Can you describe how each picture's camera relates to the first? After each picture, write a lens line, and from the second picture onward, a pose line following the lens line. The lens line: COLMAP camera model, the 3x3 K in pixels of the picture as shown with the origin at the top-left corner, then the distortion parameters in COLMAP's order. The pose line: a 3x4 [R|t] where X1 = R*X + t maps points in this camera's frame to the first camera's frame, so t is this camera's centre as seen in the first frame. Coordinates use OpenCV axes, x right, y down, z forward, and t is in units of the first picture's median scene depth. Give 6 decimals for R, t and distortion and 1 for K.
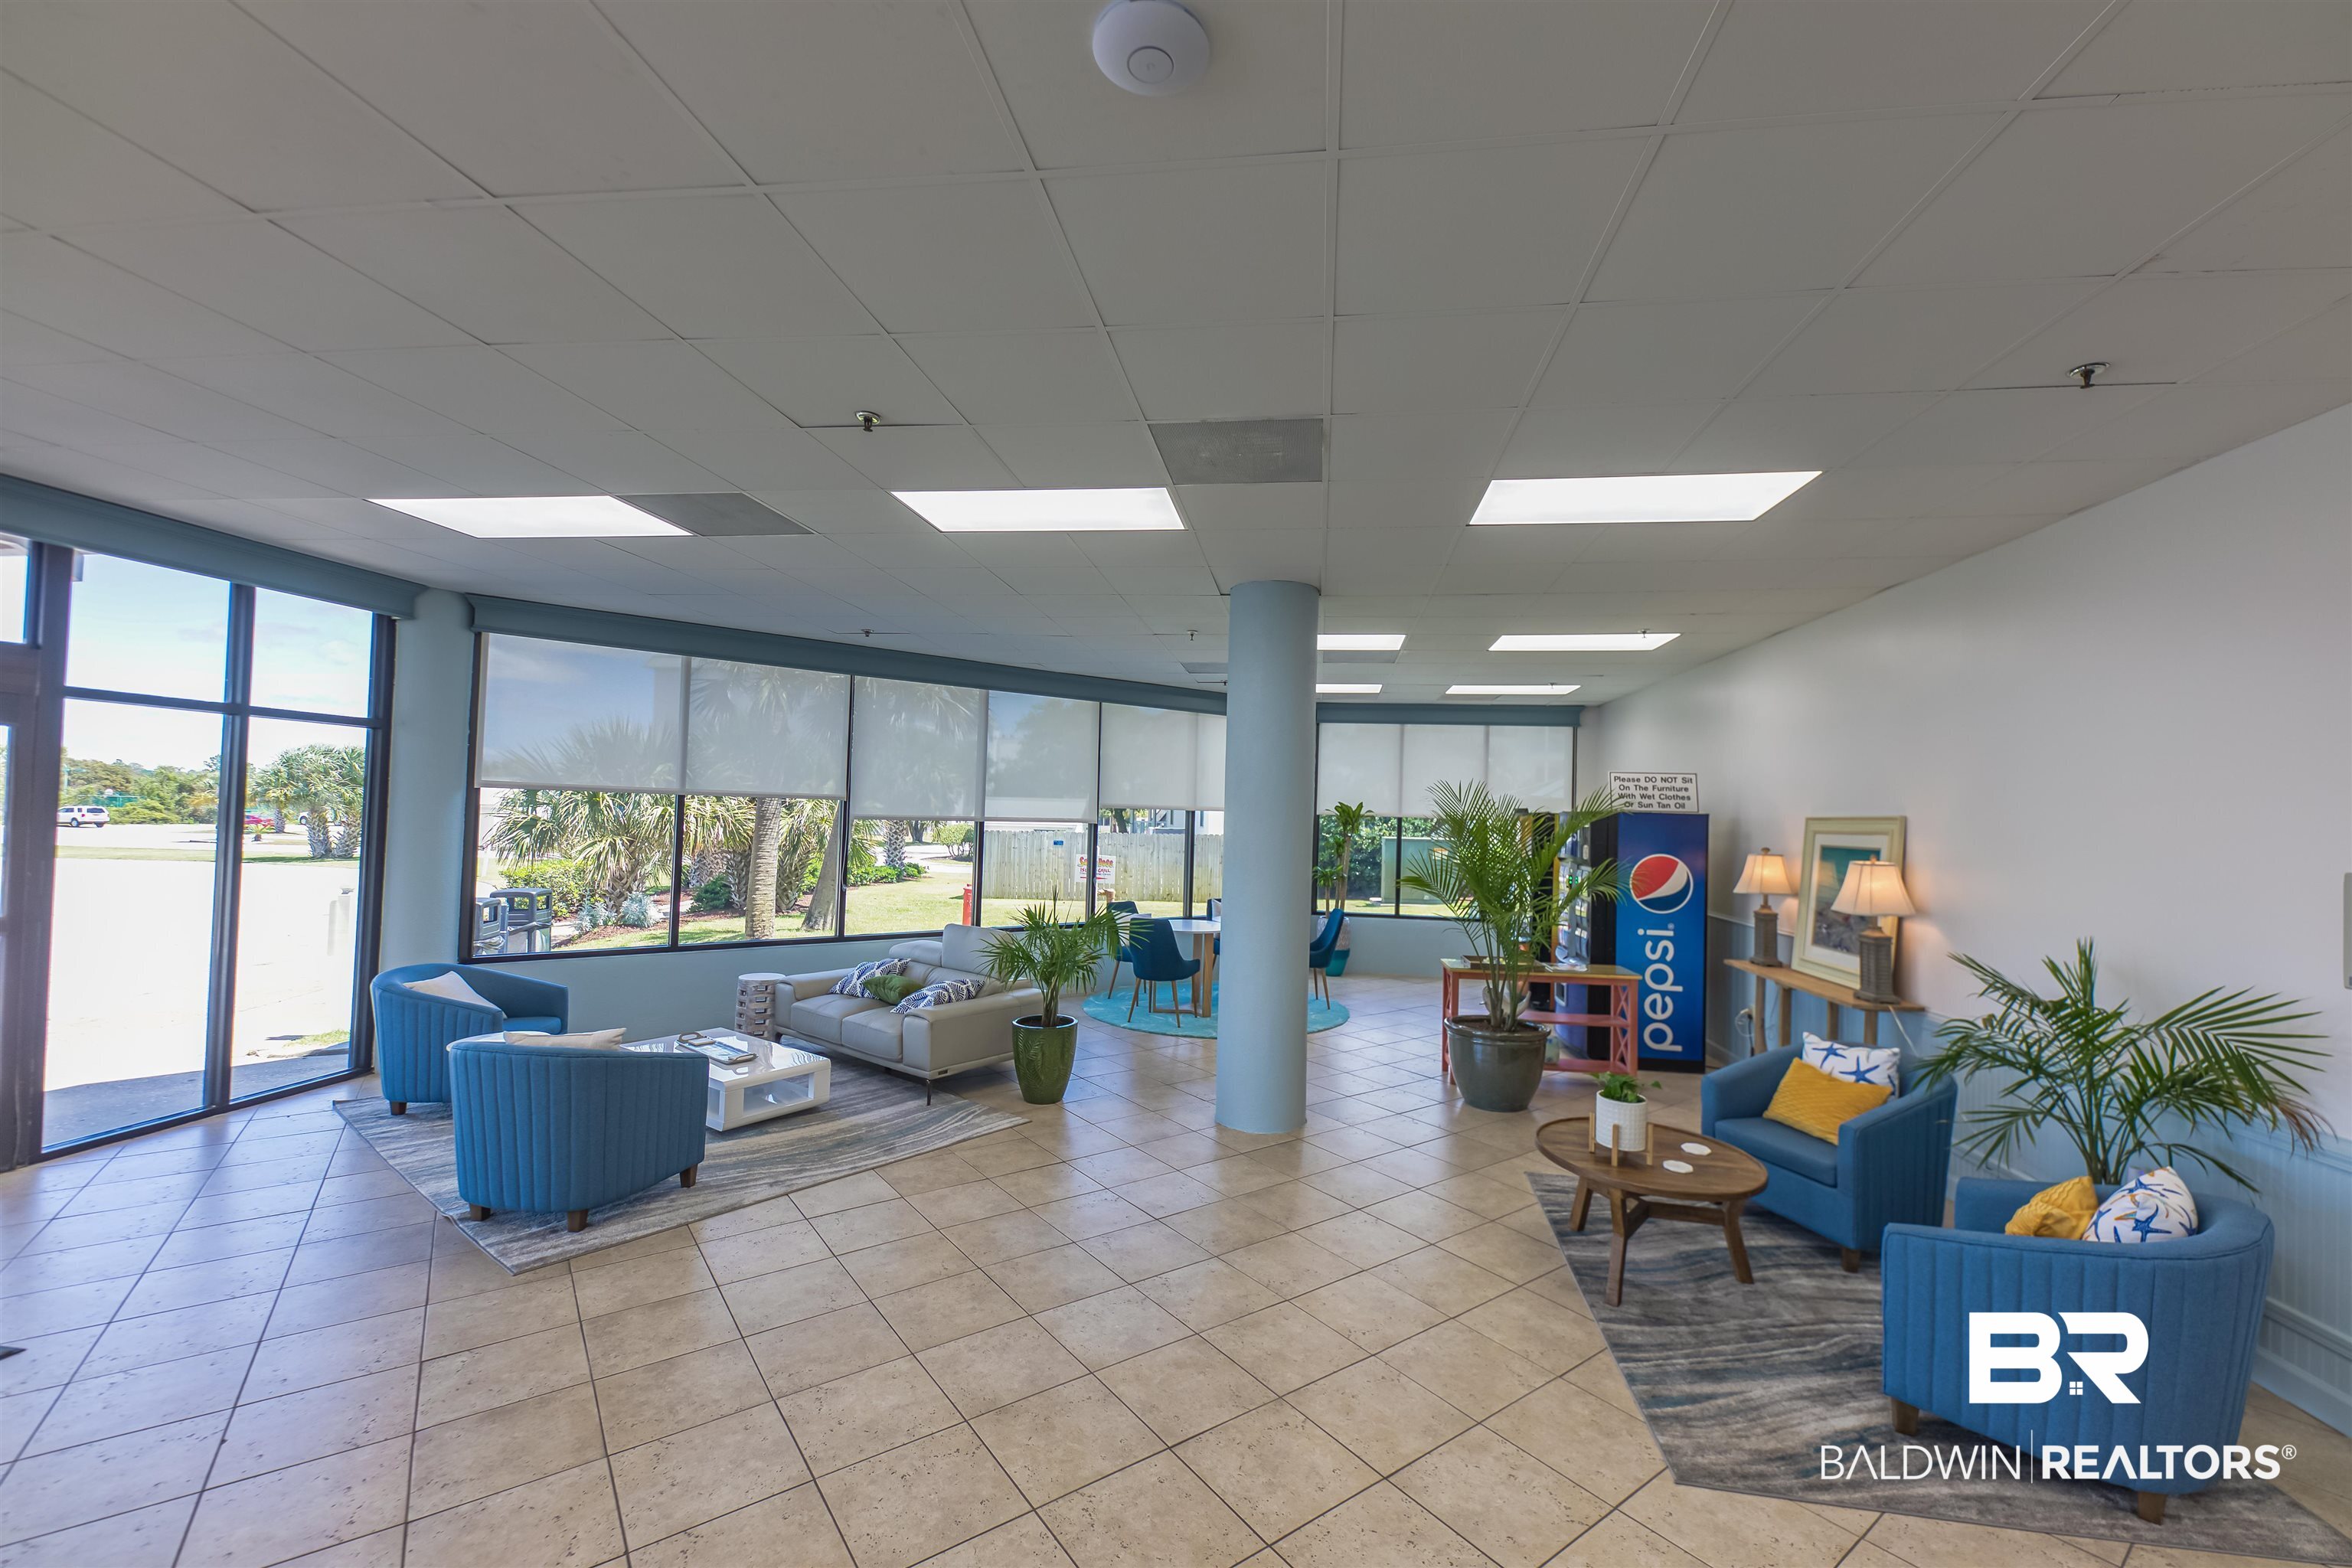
lens RADIAL K [[940.0, 0, 1185.5], [0, 940.0, 791.7], [0, 0, 1]] dist [0.016800, -0.000029]
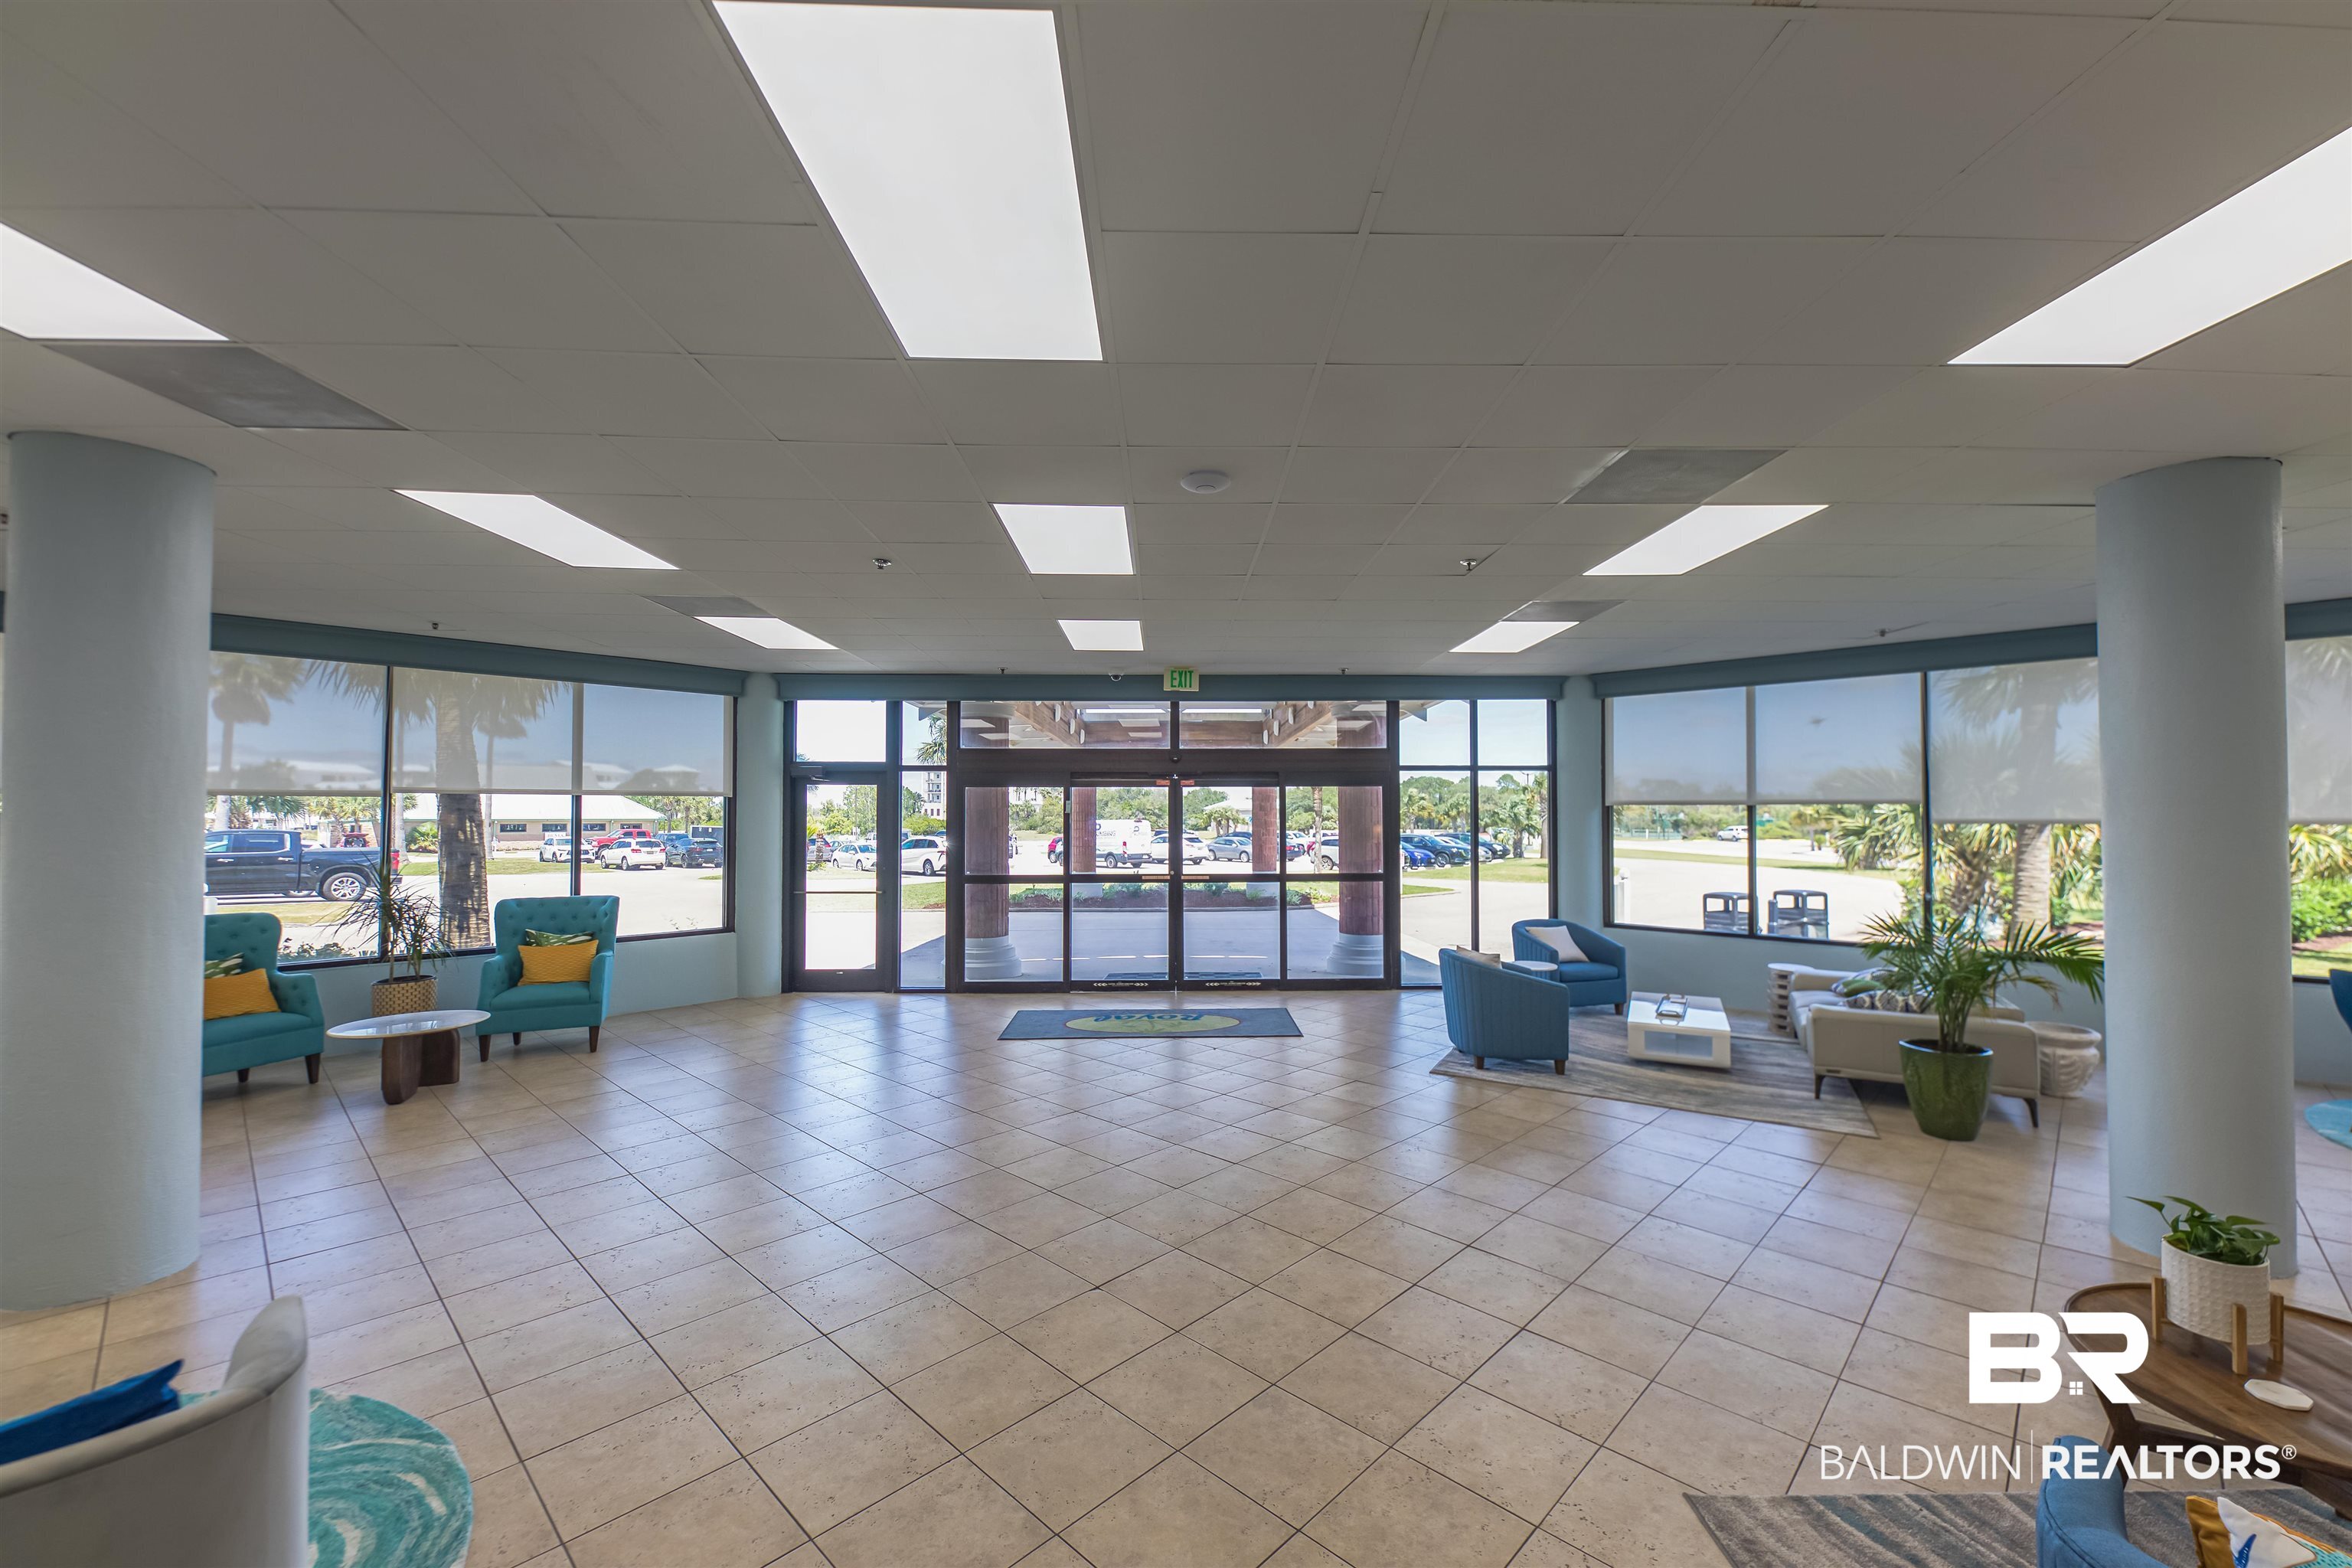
lens RADIAL K [[940.0, 0, 1184.5], [0, 940.0, 793.1], [0, 0, 1]] dist [0.016800, -0.000029]
pose [[0.141337, -0.050257, -0.988685, 0.646623], [0.033528, 0.998381, -0.045957, 0.023323], [0.989394, -0.026653, 0.142793, 0.174090]]
